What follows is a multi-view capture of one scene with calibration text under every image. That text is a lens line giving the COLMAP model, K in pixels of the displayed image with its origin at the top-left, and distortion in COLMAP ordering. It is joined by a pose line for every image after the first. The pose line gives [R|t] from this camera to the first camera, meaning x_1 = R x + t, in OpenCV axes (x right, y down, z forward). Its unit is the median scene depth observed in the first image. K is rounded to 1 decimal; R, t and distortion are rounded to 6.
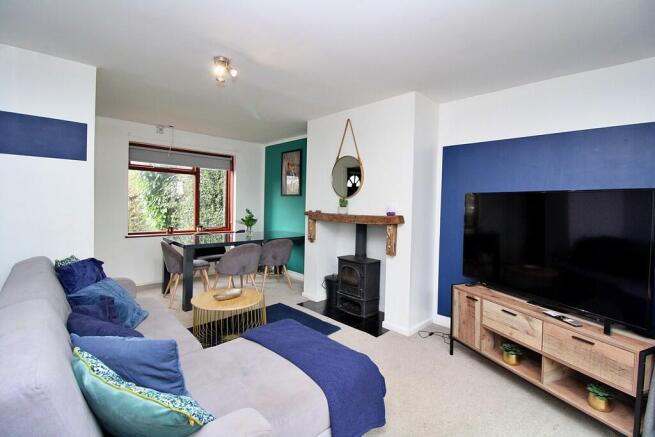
lens RADIAL K [[303.8, 0, 330.3], [0, 303.8, 206.8], [0, 0, 1]] dist [-0.000537, -0.010171]
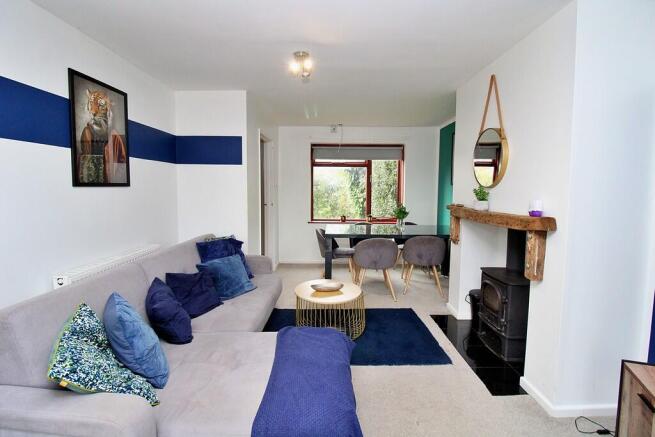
lens RADIAL K [[303.8, 0, 330.3], [0, 303.8, 206.8], [0, 0, 1]] dist [-0.000537, -0.010171]
pose [[0.713748, 0.026555, -0.699899, 0.289911], [0.001333, 0.999228, 0.039271, -0.013937], [0.700401, -0.028963, 0.713161, 0.227485]]
